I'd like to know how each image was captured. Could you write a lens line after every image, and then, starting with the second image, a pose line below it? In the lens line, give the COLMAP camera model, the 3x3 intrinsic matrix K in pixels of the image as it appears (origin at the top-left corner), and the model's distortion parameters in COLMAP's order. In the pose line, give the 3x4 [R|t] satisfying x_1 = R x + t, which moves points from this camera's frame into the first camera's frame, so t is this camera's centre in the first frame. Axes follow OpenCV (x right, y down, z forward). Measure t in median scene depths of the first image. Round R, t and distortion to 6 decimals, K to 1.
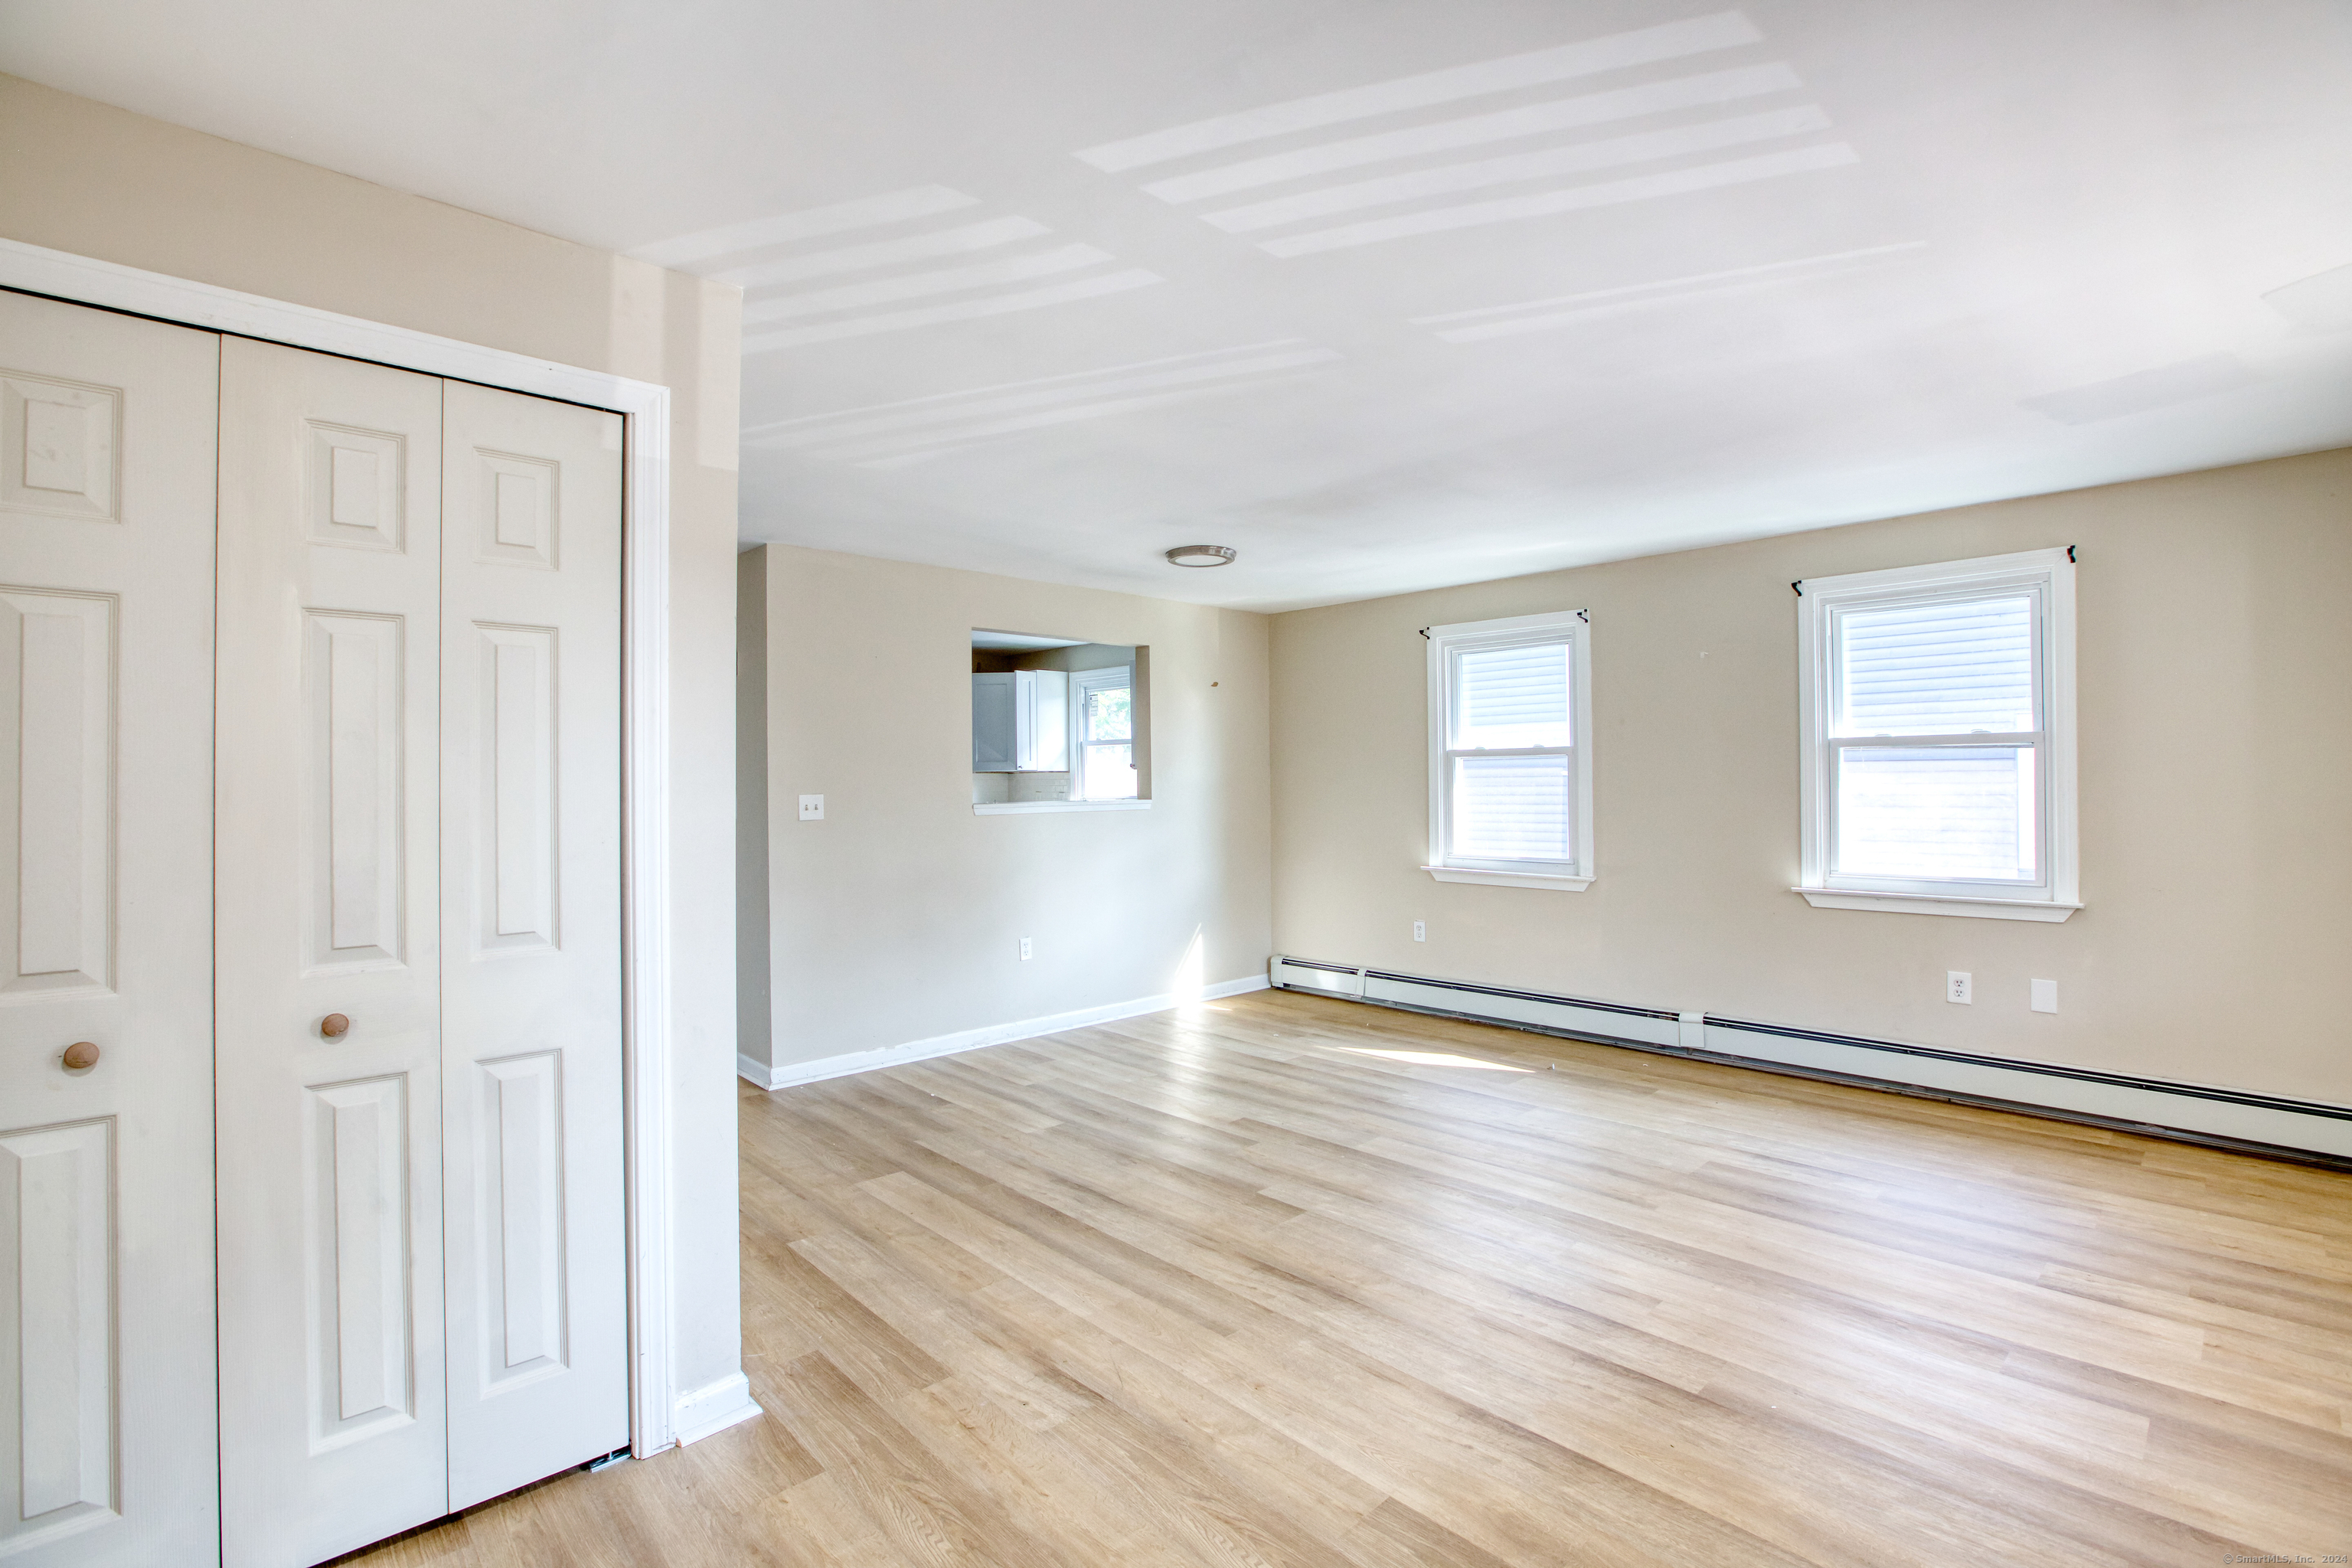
lens RADIAL K [[1088.6, 0, 1160.8], [0, 1088.6, 771.8], [0, 0, 1]] dist [-0.036097, 0.011773]
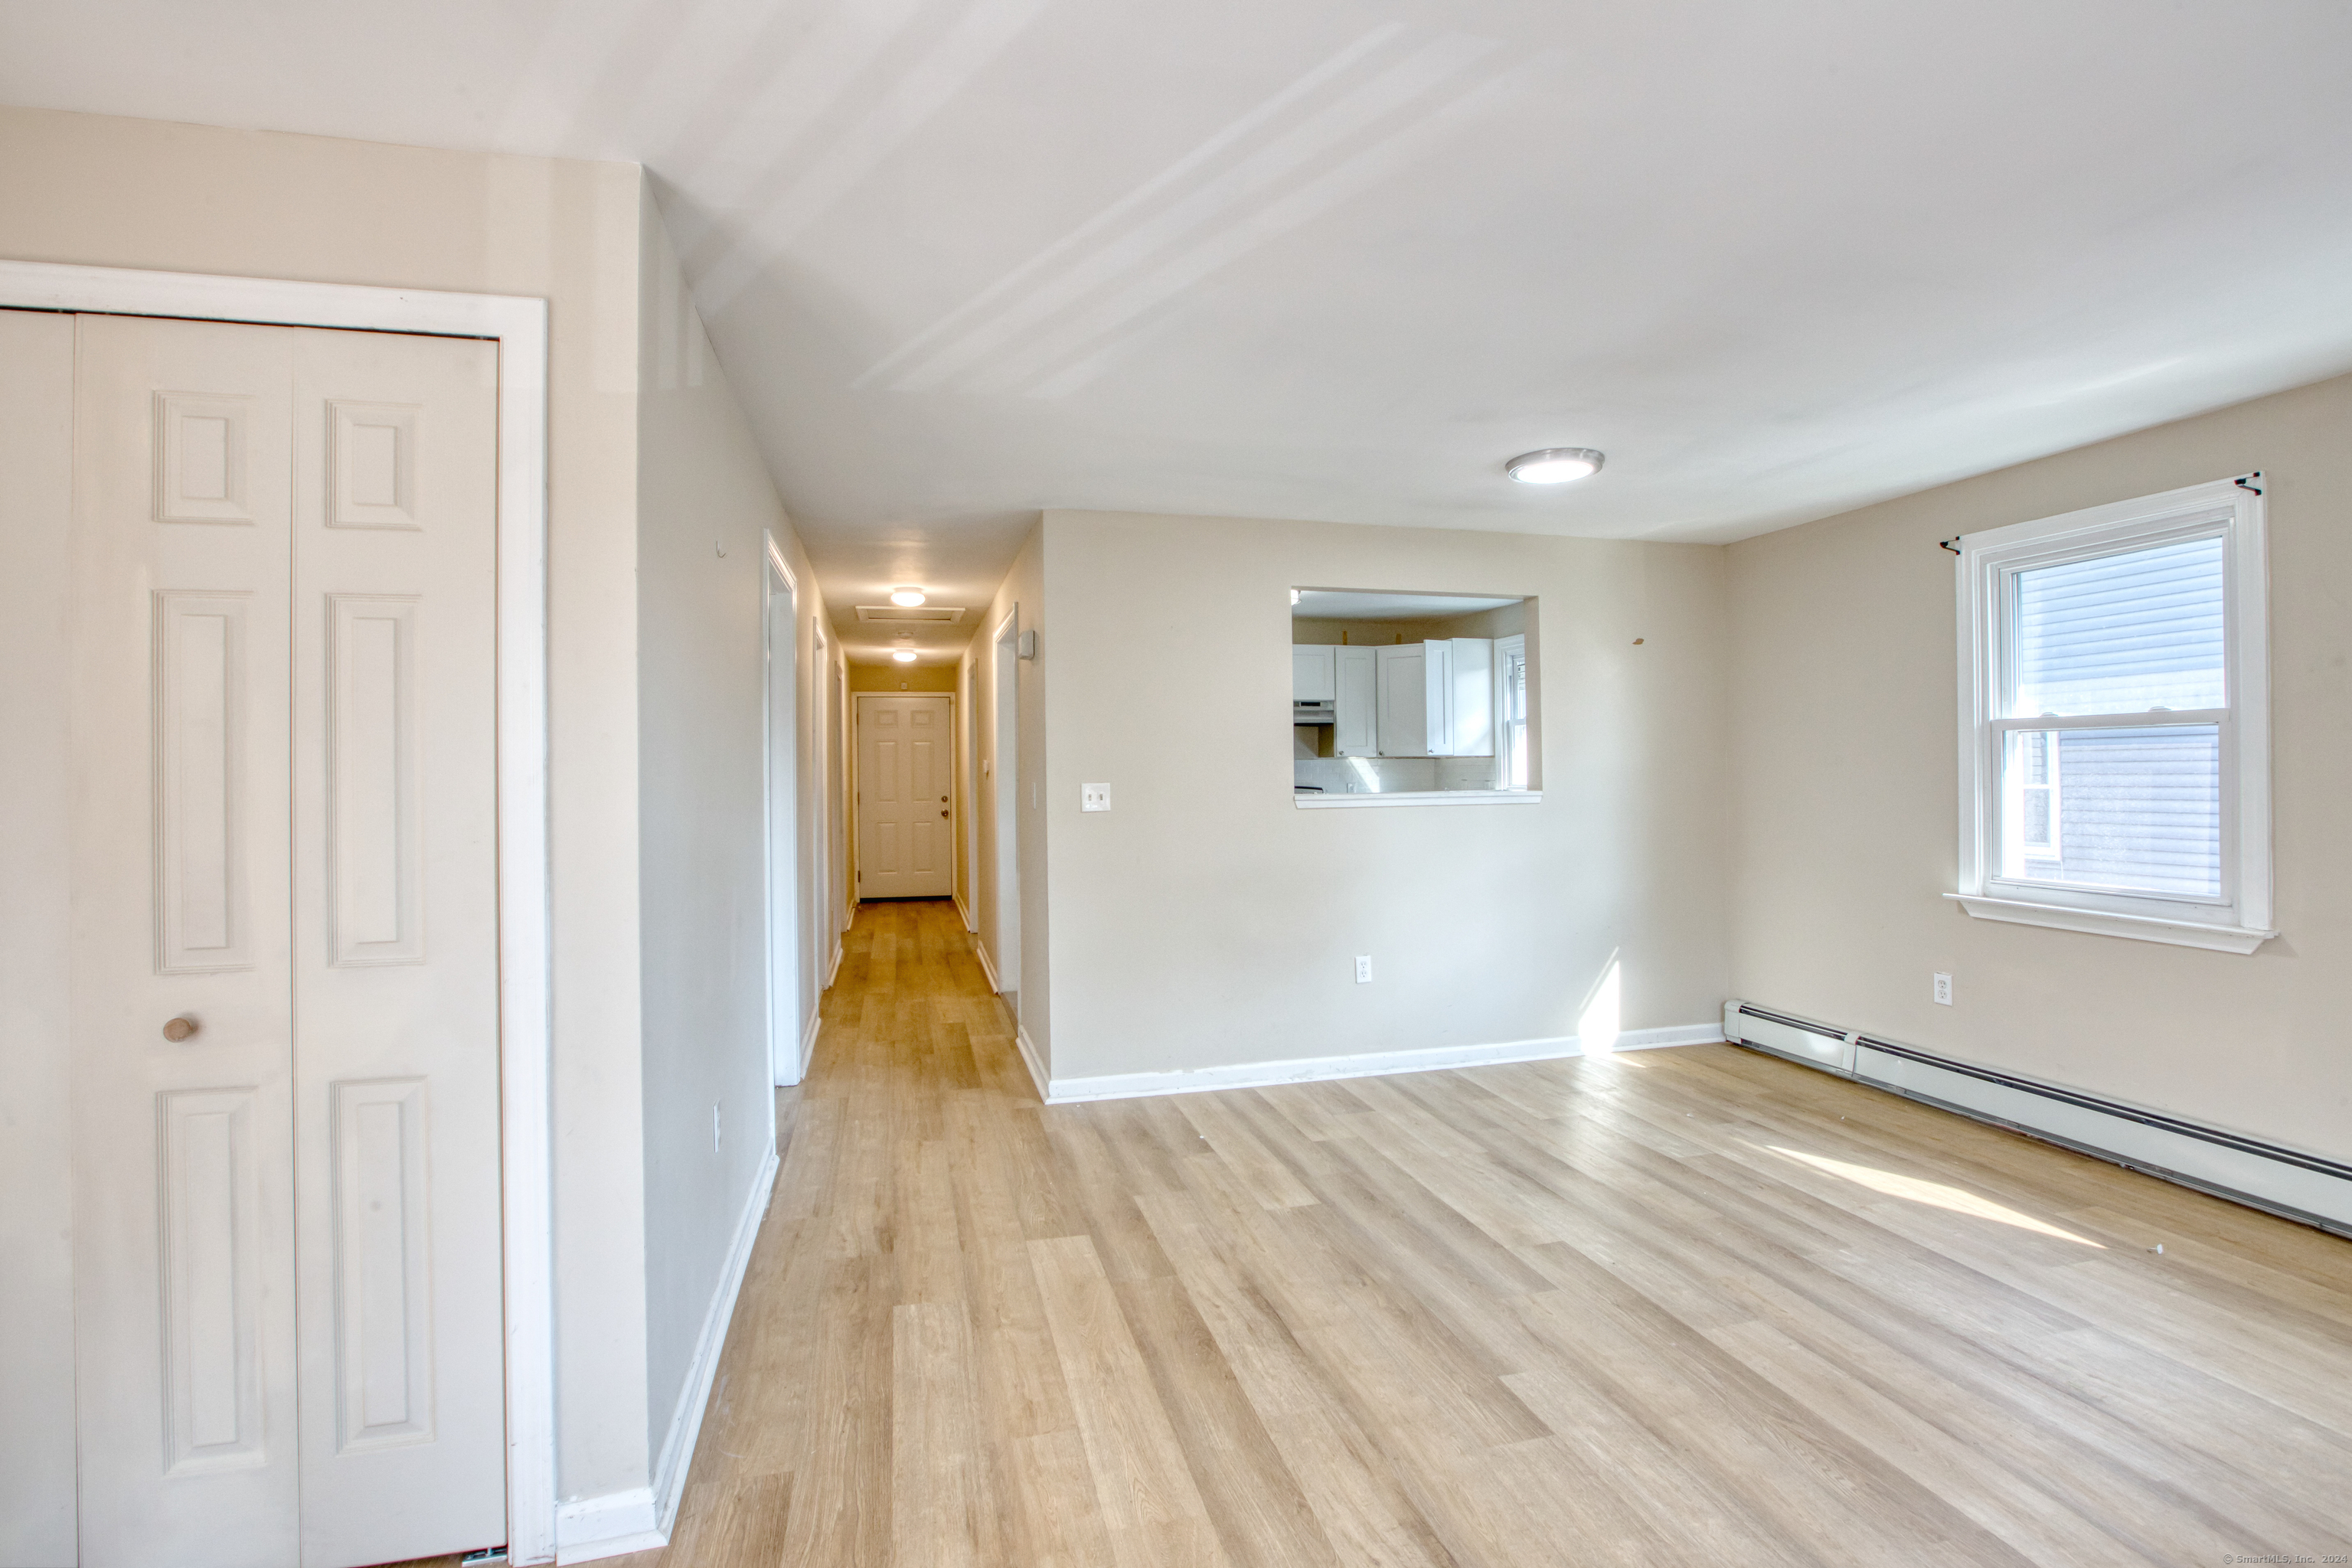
lens RADIAL K [[1088.6, 0, 1152.5], [0, 1088.6, 768.7], [0, 0, 1]] dist [-0.036097, 0.011773]
pose [[0.873810, -0.001944, -0.486263, 0.186827], [0.006559, 0.999948, 0.007789, 0.002027], [0.486223, -0.009996, 0.873778, 0.258785]]
